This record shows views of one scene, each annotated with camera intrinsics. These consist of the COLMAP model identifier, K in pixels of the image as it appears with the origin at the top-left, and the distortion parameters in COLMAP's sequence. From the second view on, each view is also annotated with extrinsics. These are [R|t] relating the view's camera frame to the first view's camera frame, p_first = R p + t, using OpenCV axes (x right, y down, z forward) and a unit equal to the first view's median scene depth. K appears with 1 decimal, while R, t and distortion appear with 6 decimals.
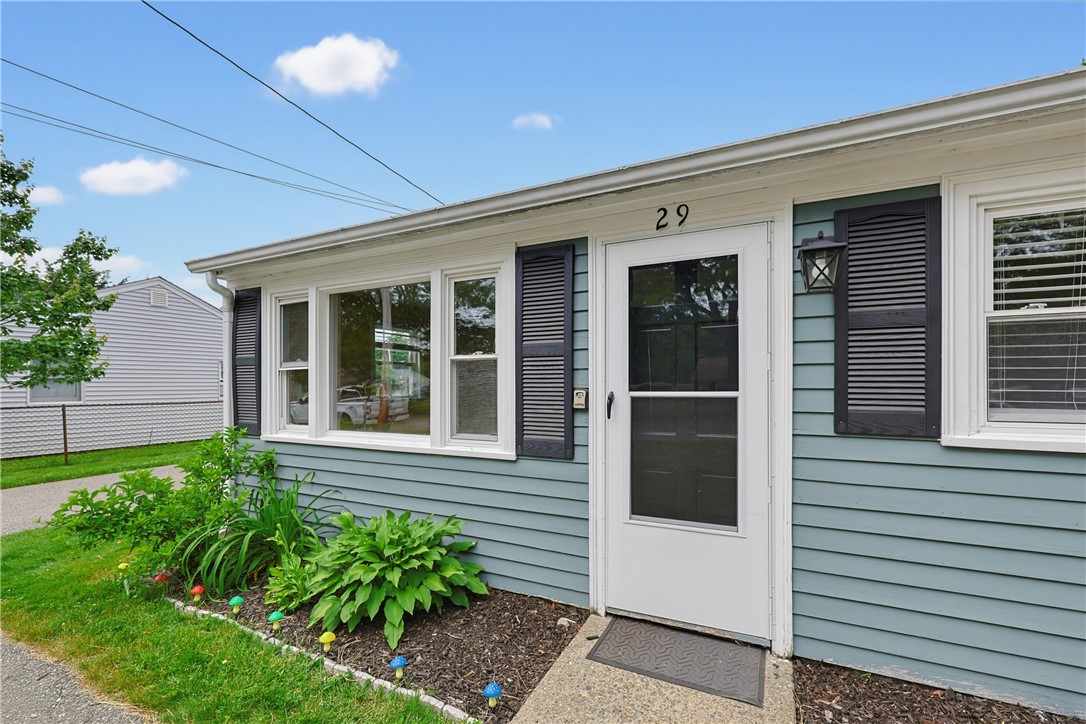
lens RADIAL K [[468.9, 0, 545.6], [0, 468.9, 384.0], [0, 0, 1]] dist [0.001451, 0.000036]
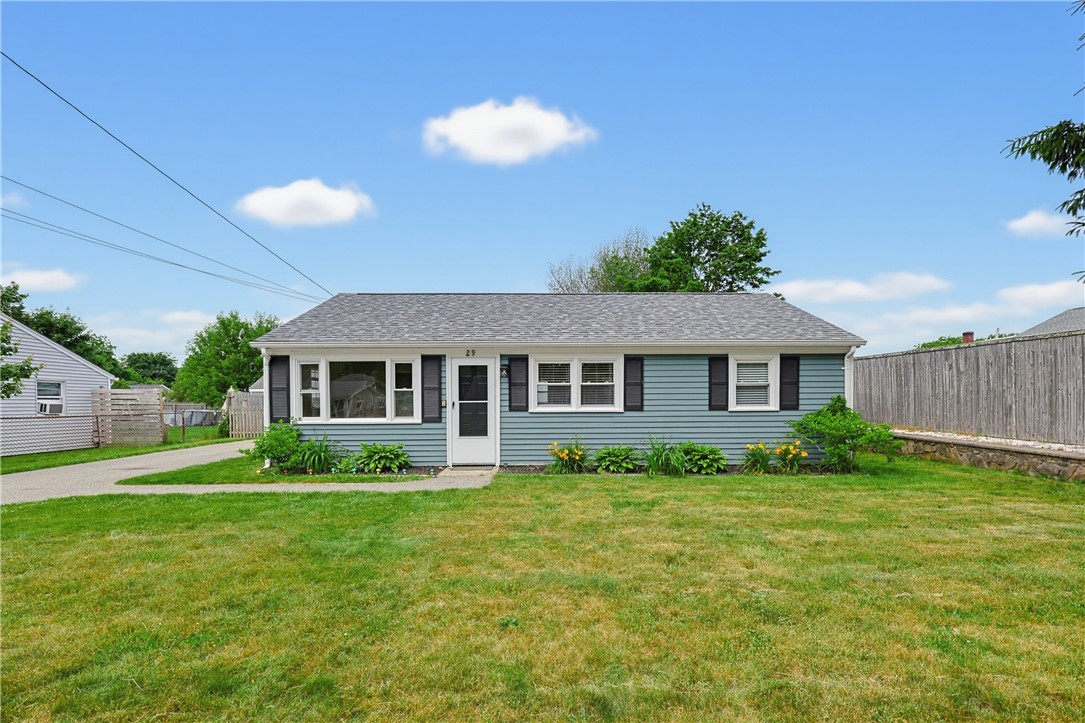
lens RADIAL K [[479.2, 0, 544.9], [0, 479.2, 410.0], [0, 0, 1]] dist [-0.000181, -0.000104]
pose [[0.892593, -0.010083, 0.450751, -0.809949], [0.002057, 0.999831, 0.018292, 0.017027], [-0.450860, -0.015400, 0.892462, -2.336885]]
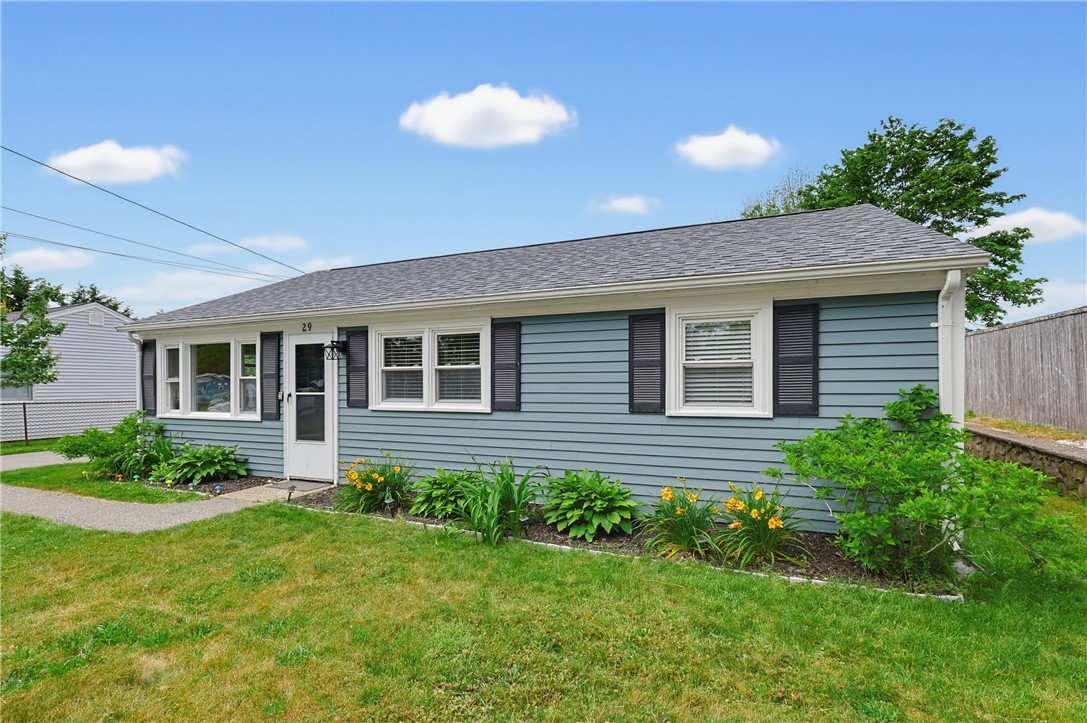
lens RADIAL K [[475.9, 0, 552.2], [0, 475.9, 389.6], [0, 0, 1]] dist [-0.001369, -0.000412]
pose [[0.997019, -0.000487, 0.077153, 1.307341], [-0.000227, 0.999957, 0.009246, -0.023967], [-0.077155, -0.009236, 0.996976, -1.630400]]
